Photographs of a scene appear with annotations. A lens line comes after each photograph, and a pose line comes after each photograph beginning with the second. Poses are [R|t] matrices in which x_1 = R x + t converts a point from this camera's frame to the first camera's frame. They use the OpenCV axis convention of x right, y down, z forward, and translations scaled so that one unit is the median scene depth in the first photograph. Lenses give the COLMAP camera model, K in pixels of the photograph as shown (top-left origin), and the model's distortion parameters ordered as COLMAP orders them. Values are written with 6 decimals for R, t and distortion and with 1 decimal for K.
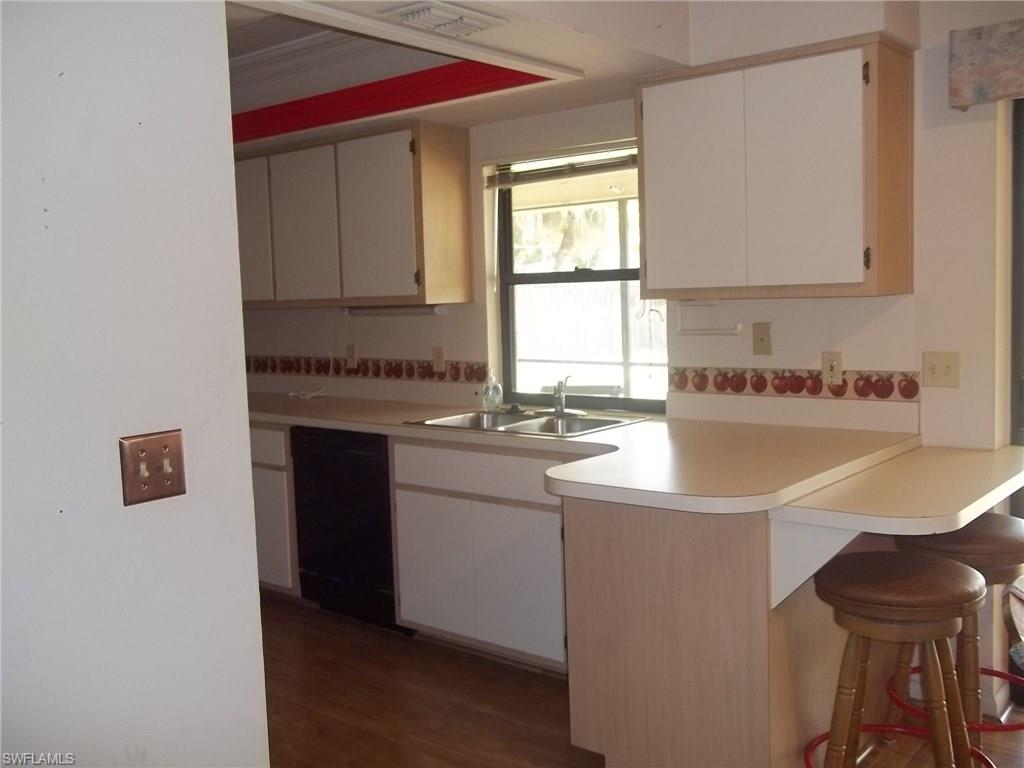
lens RADIAL K [[988.1, 0, 512.0], [0, 988.1, 384.0], [0, 0, 1]] dist [-0.074622, 0.115760]
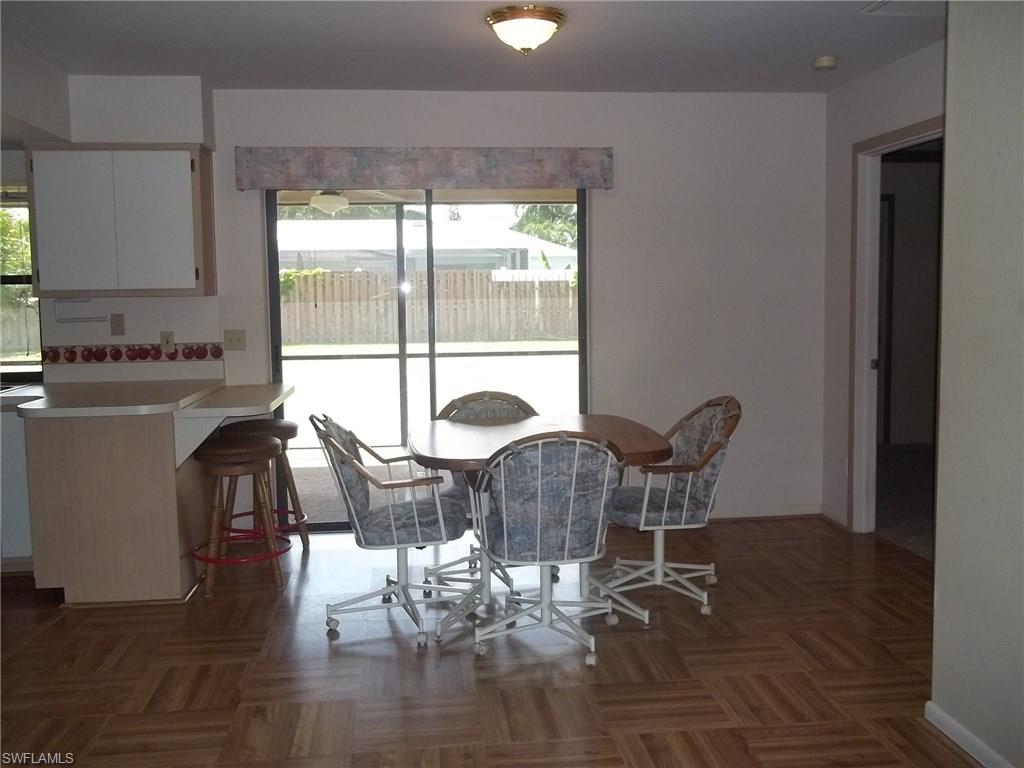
lens RADIAL K [[988.1, 0, 512.0], [0, 988.1, 384.0], [0, 0, 1]] dist [-0.074622, 0.115760]
pose [[0.699130, -0.044601, 0.713602, -0.430181], [0.053364, 0.998524, 0.010128, 0.066825], [-0.713001, 0.031000, 0.700478, -0.517679]]
